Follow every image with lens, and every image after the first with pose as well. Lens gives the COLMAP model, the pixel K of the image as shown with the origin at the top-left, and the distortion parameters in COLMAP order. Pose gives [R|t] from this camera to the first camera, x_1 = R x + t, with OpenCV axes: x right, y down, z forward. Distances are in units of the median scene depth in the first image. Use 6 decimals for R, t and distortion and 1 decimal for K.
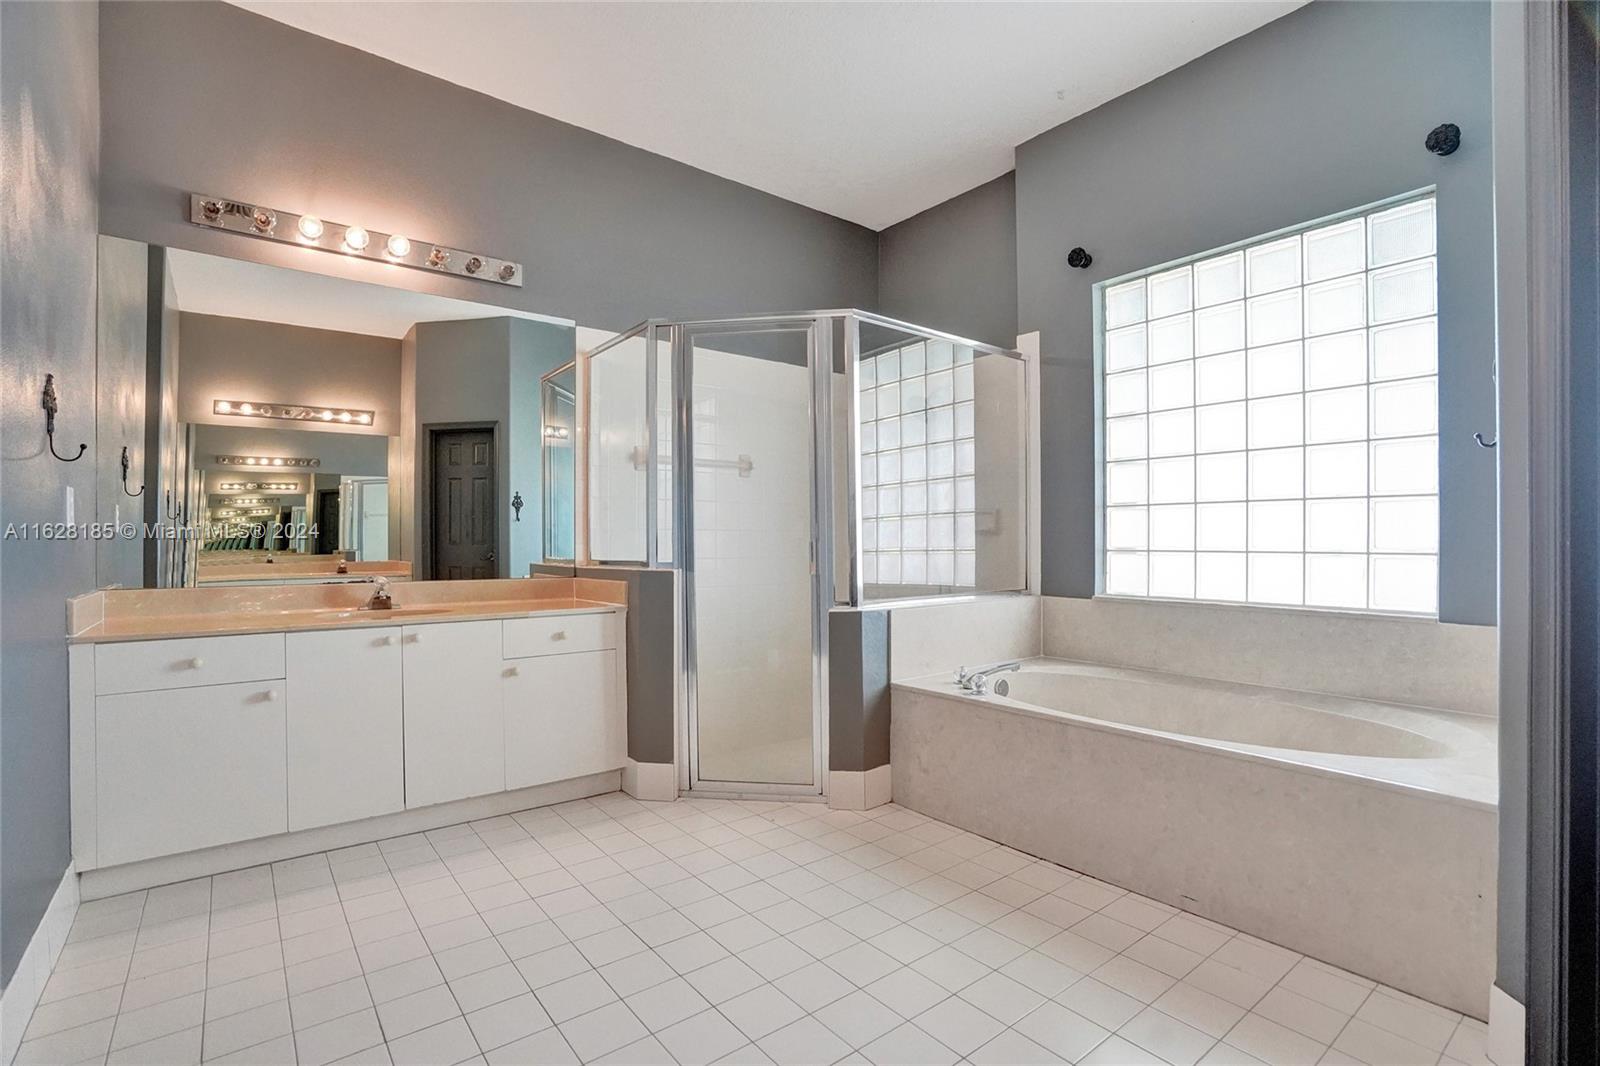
lens RADIAL K [[746.8, 0, 811.4], [0, 746.8, 535.8], [0, 0, 1]] dist [0.001510, 0.001759]
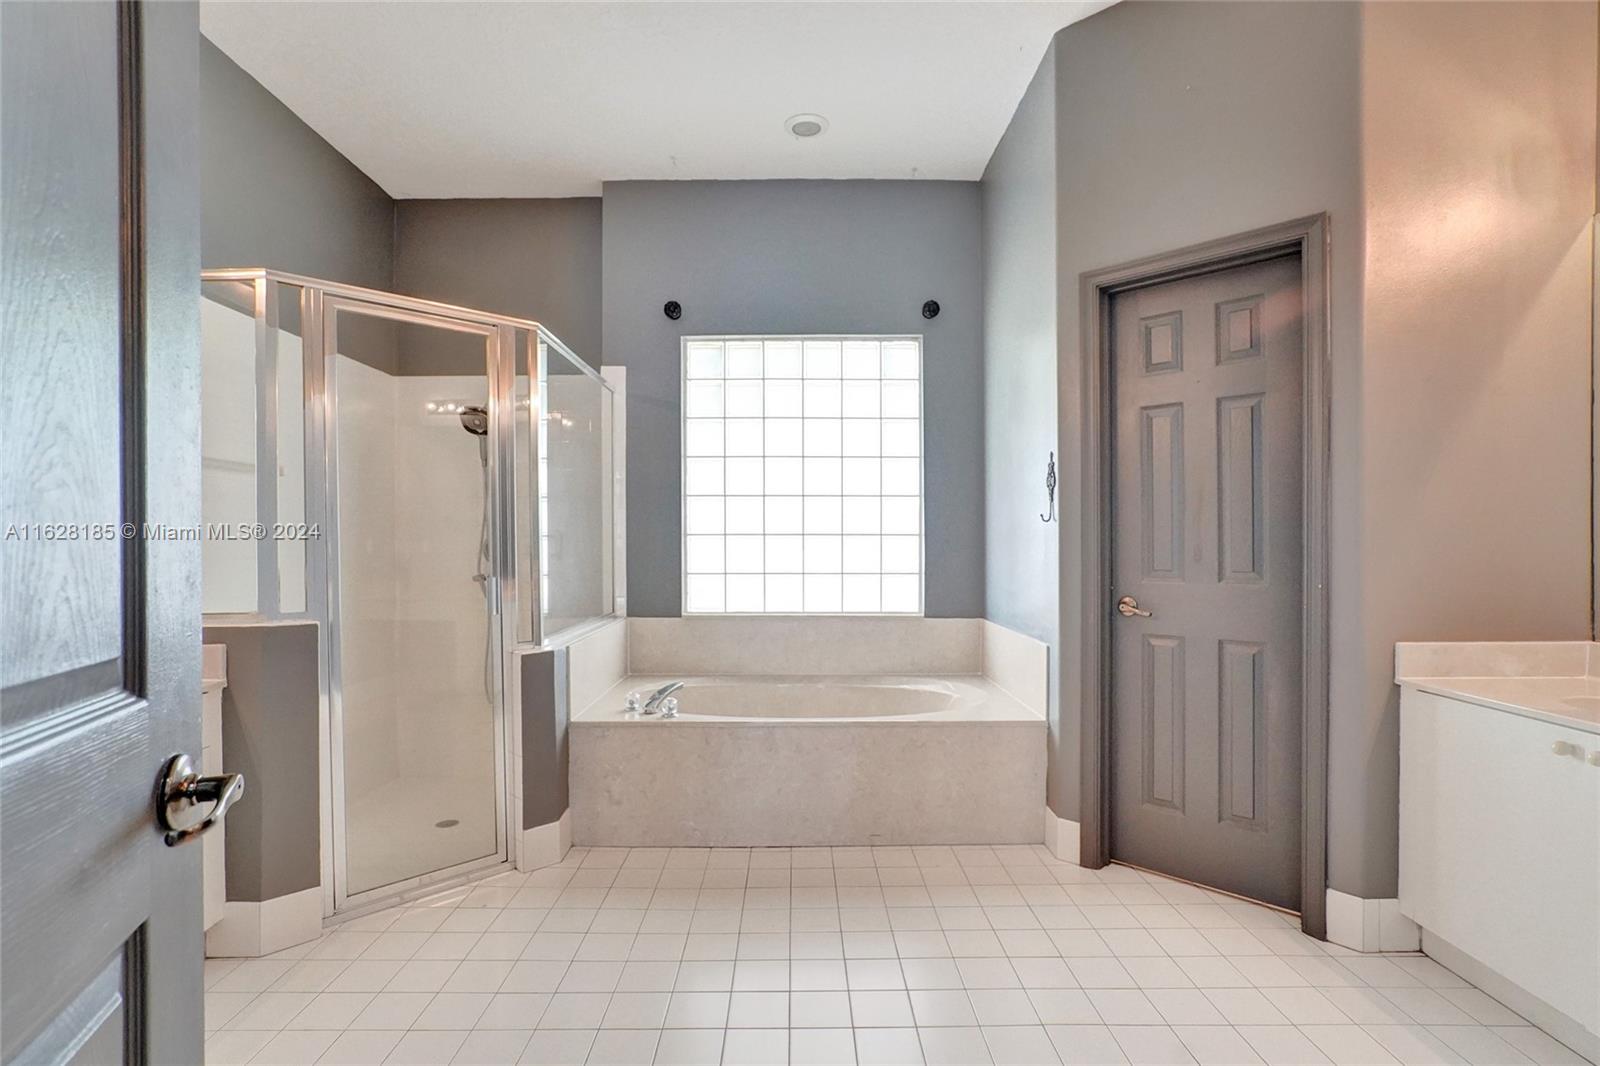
lens RADIAL K [[746.8, 0, 799.5], [0, 746.8, 557.4], [0, 0, 1]] dist [0.001510, 0.001759]
pose [[0.646332, -0.010891, 0.762978, -0.416815], [-0.001766, 0.999874, 0.015768, -0.027209], [-0.763054, -0.011539, 0.646232, 0.161873]]
